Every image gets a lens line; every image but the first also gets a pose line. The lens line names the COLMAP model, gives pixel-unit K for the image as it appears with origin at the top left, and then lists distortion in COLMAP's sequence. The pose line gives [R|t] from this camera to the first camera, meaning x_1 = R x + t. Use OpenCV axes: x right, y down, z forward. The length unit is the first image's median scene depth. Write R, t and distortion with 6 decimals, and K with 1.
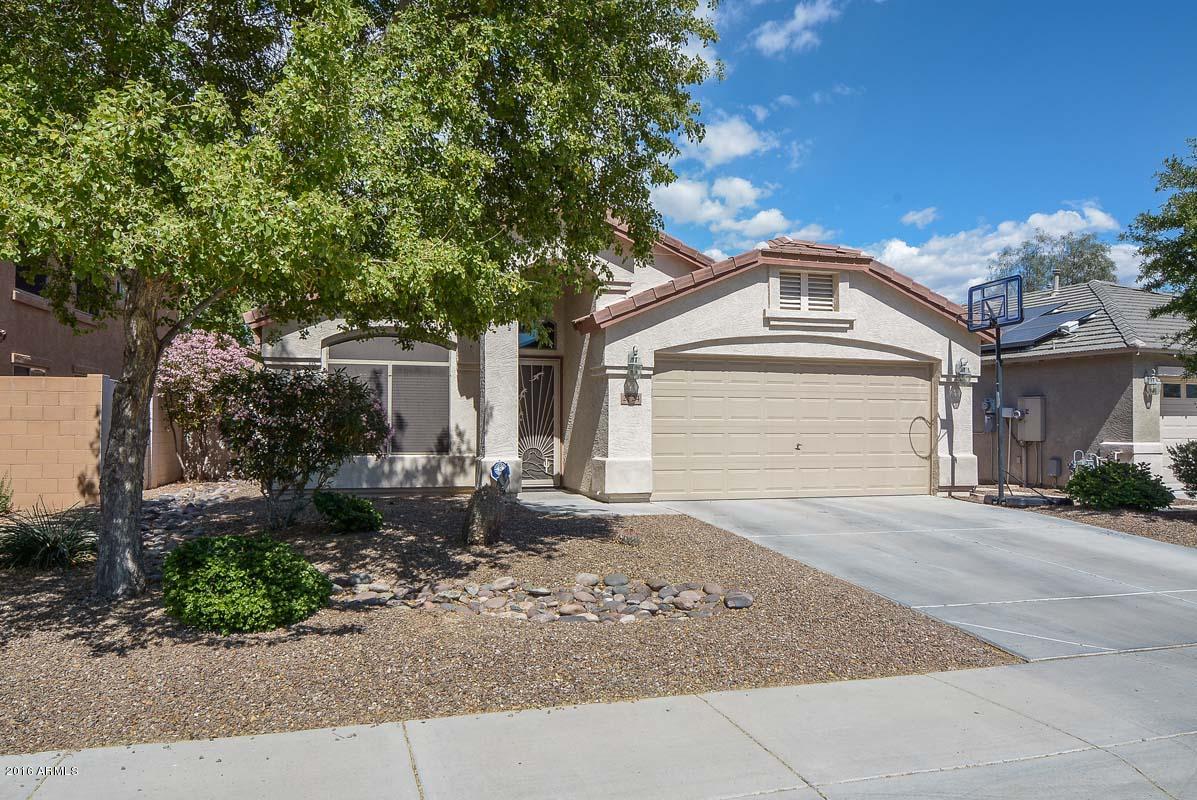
lens RADIAL K [[643.1, 0, 597.3], [0, 643.1, 403.4], [0, 0, 1]] dist [-0.004011, -0.001599]
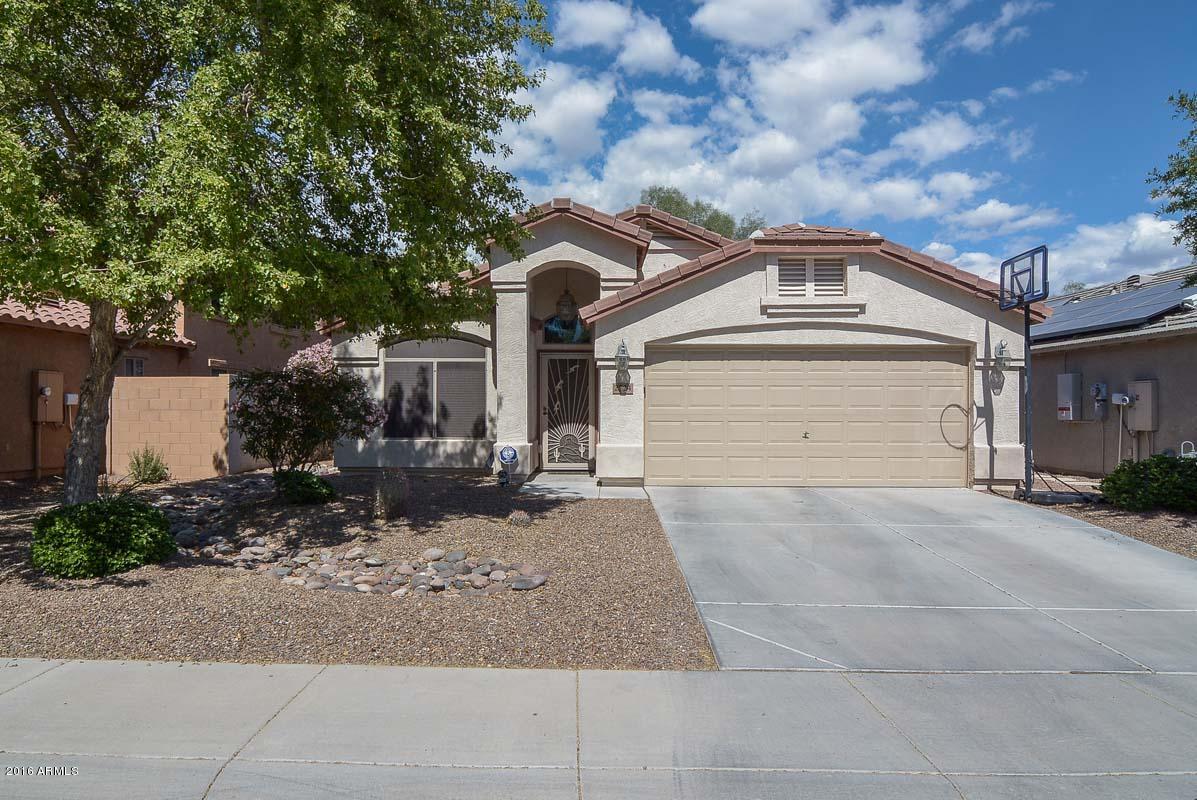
lens RADIAL K [[586.9, 0, 577.6], [0, 586.9, 398.9], [0, 0, 1]] dist [0.000871, -0.007458]
pose [[0.968944, -0.007790, -0.247158, 0.198906], [0.009849, 0.999926, 0.007094, 0.001959], [0.247084, -0.009308, 0.968949, 0.040201]]
